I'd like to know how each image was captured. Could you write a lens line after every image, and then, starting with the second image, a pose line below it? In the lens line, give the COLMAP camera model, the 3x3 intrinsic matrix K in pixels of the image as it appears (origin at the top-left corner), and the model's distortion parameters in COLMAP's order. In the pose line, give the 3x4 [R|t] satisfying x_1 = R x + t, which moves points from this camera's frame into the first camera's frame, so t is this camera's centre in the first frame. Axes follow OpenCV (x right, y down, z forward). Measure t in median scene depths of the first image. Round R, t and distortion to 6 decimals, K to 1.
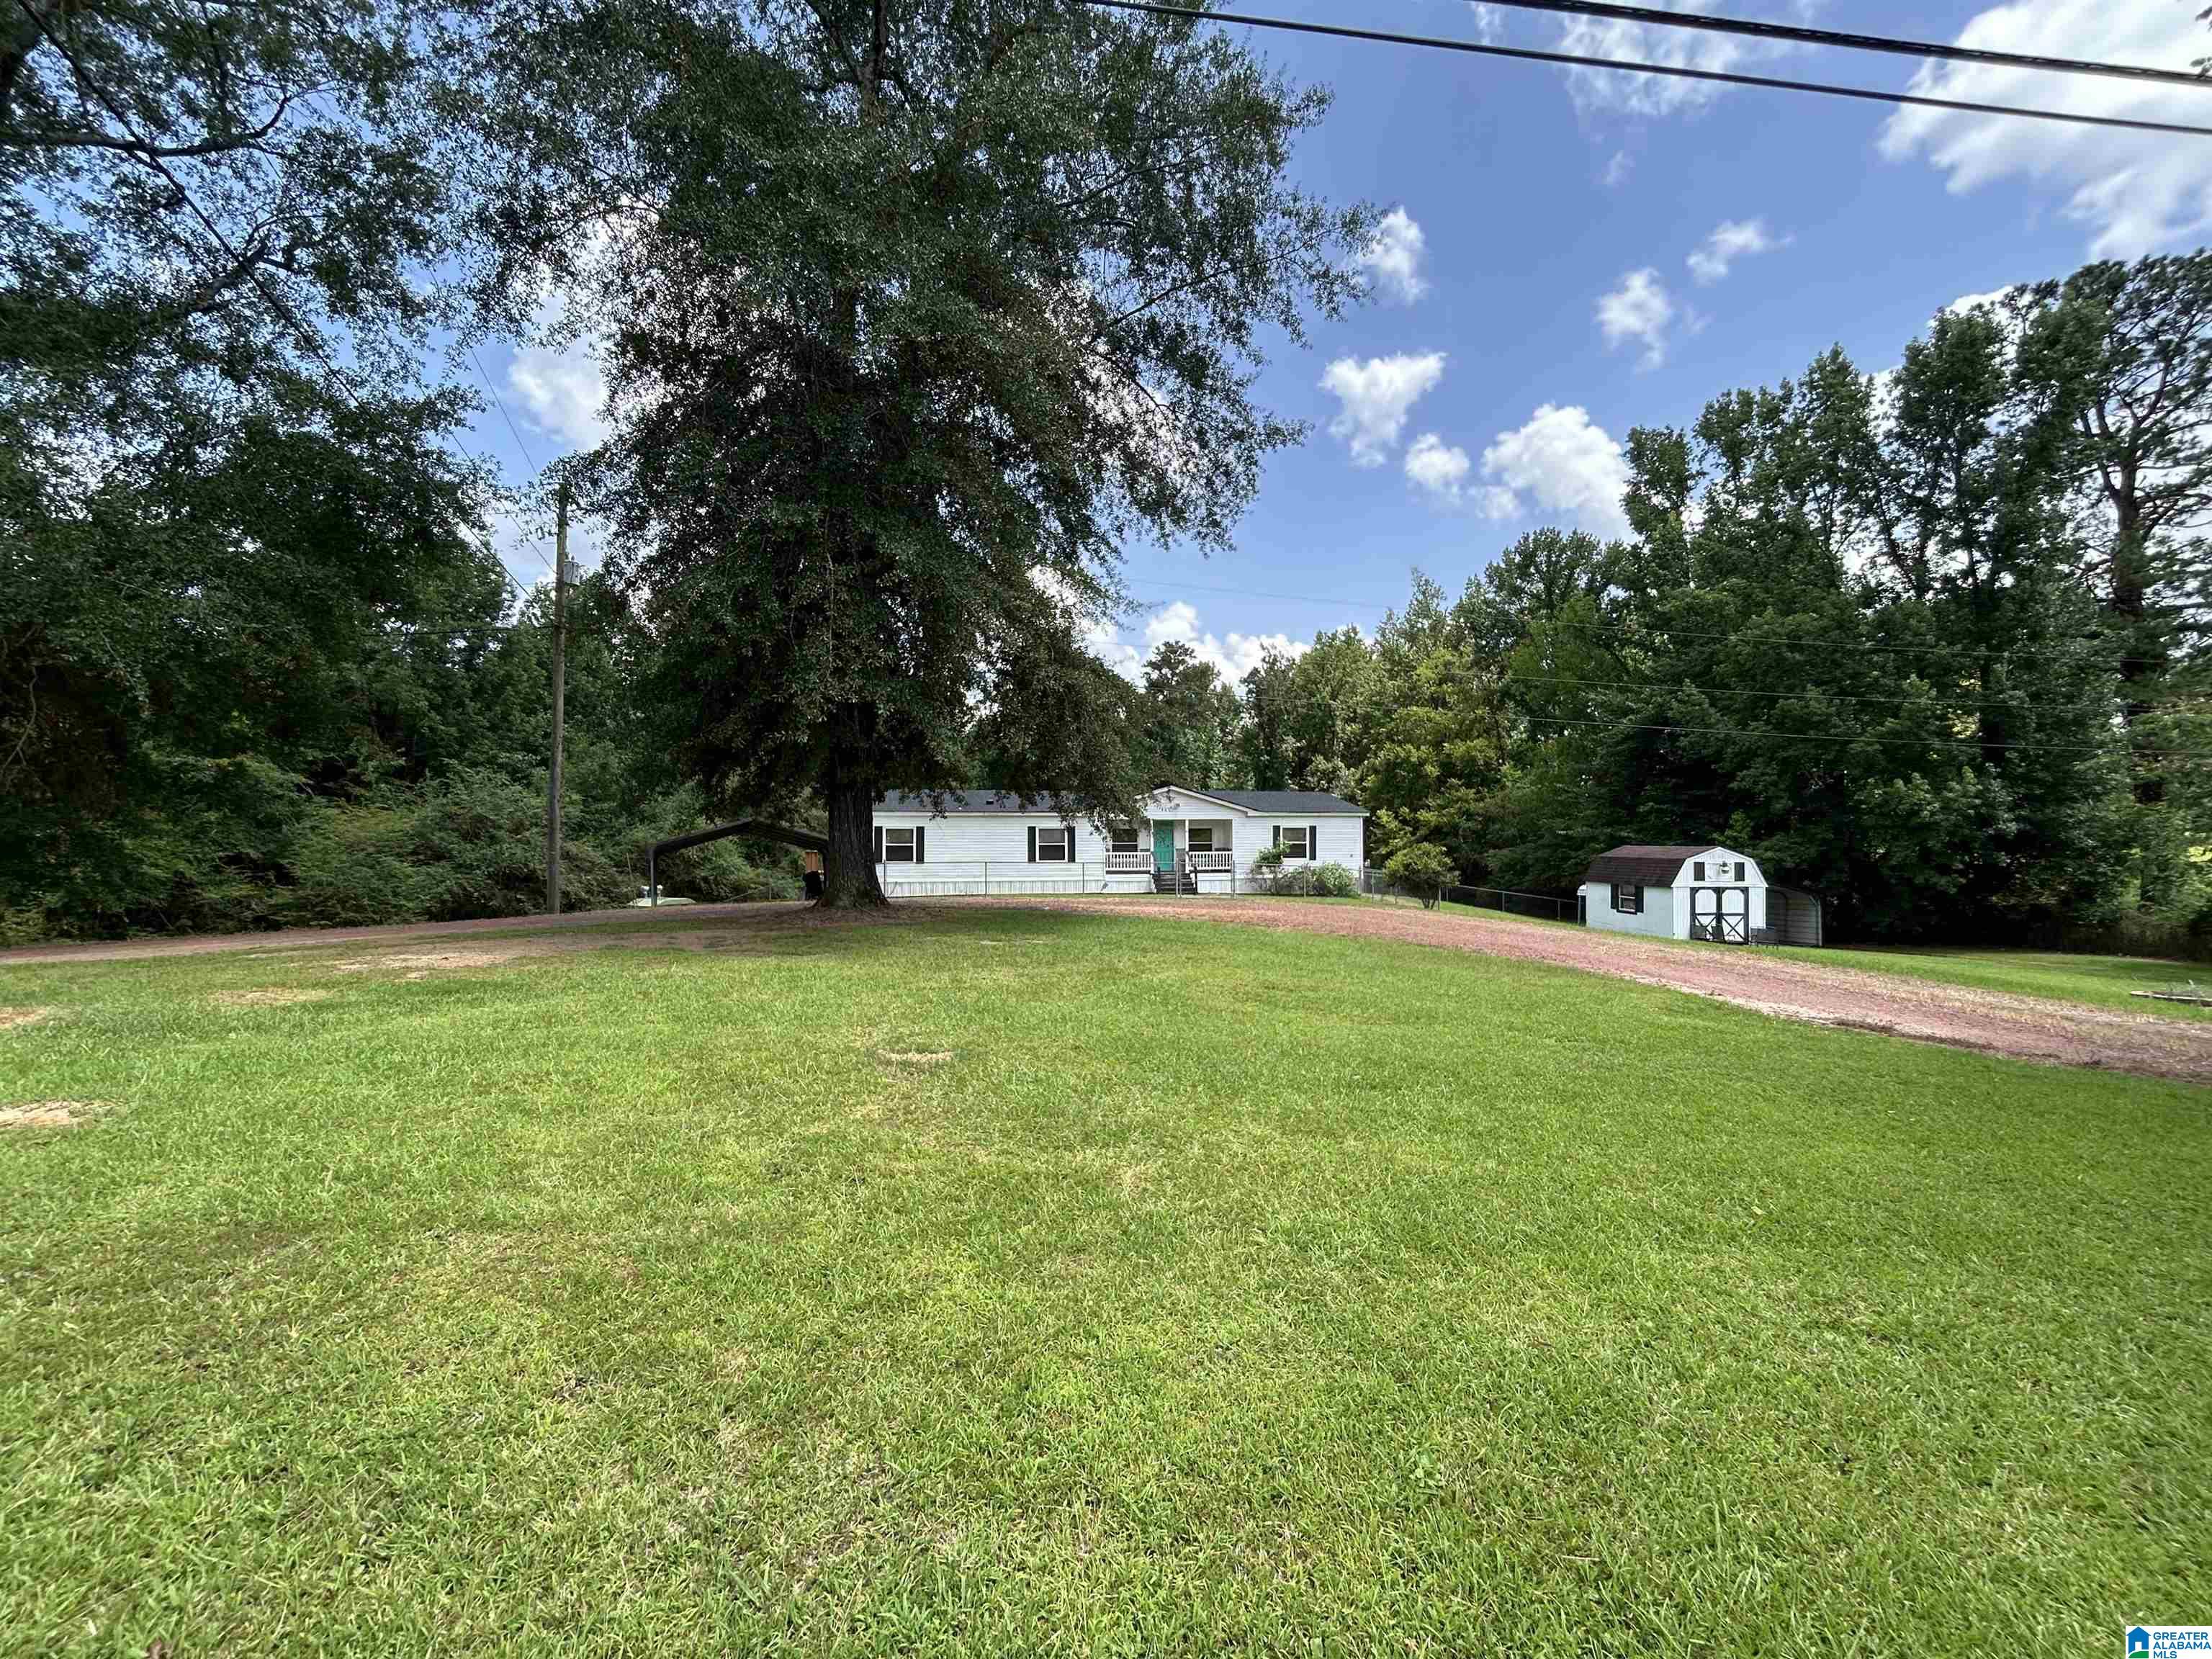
lens RADIAL K [[897.3, 0, 1106.0], [0, 897.3, 829.5], [0, 0, 1]] dist [-0.000172, 0.000055]
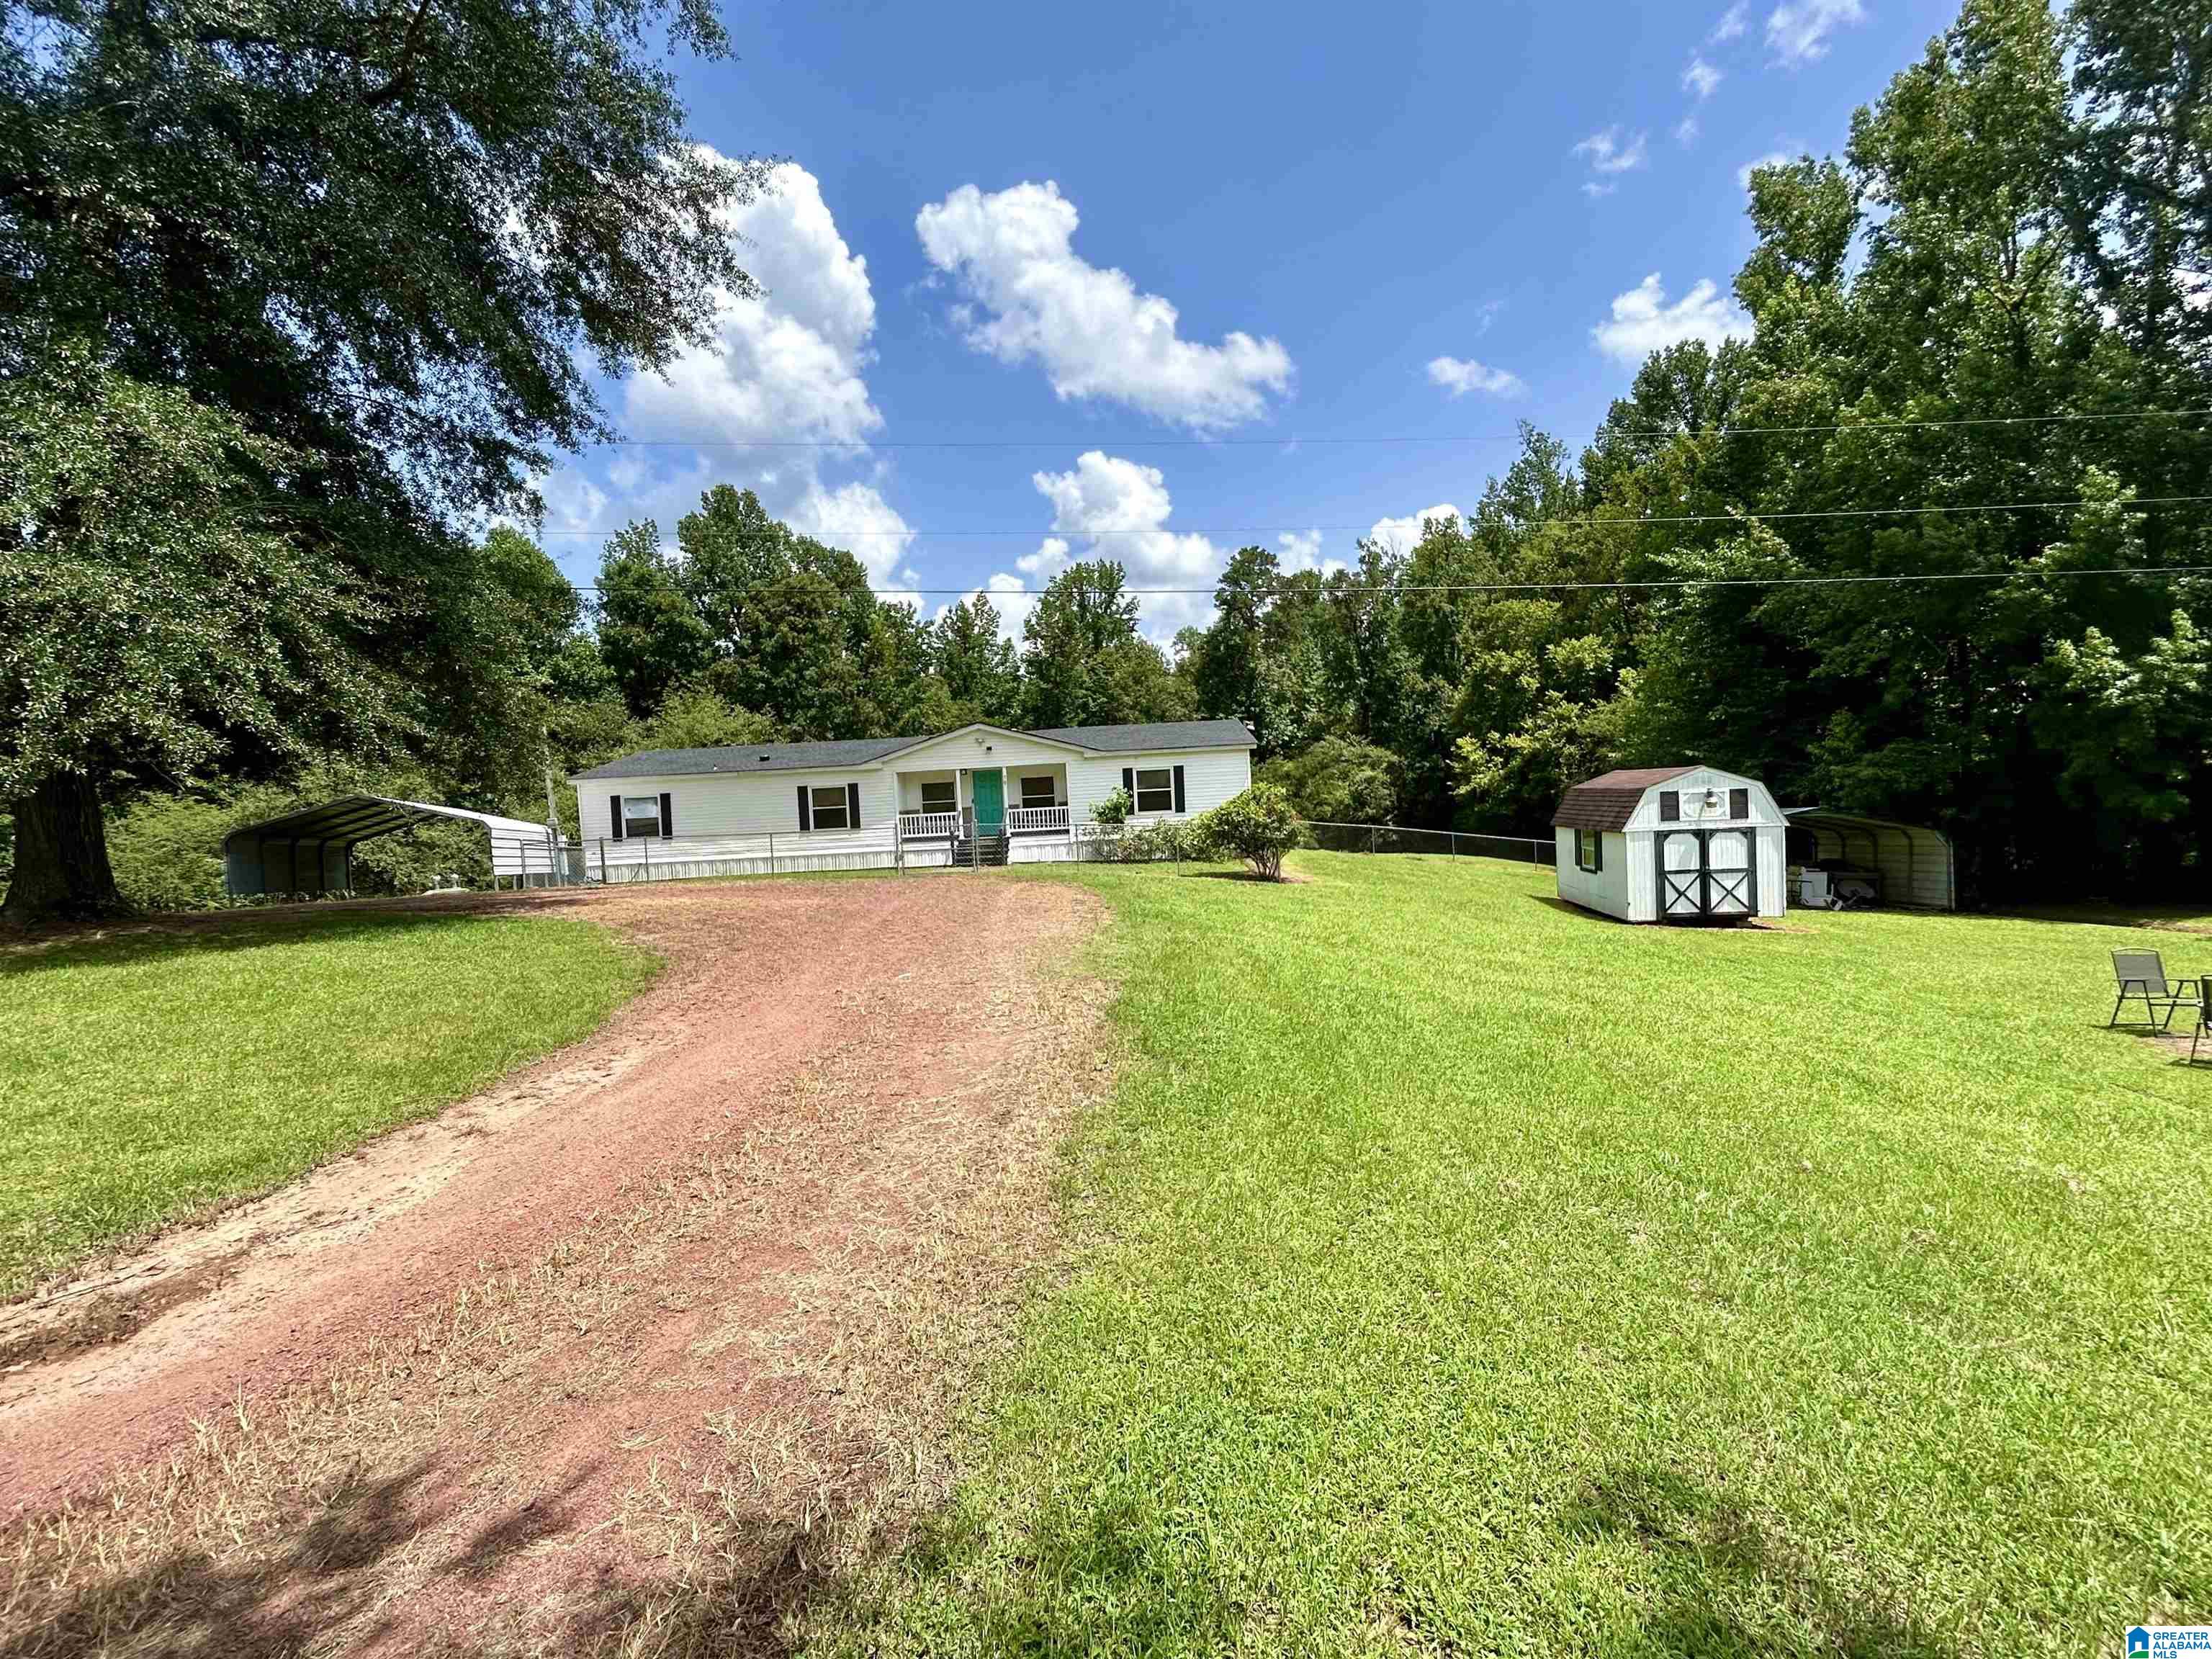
lens RADIAL K [[1006.8, 0, 1102.9], [0, 1006.8, 818.7], [0, 0, 1]] dist [-0.000274, 0.000033]
pose [[0.981803, -0.043217, -0.184922, 0.322045], [0.049932, 0.998246, 0.031805, 0.010085], [0.183223, -0.040460, 0.982238, 0.177074]]
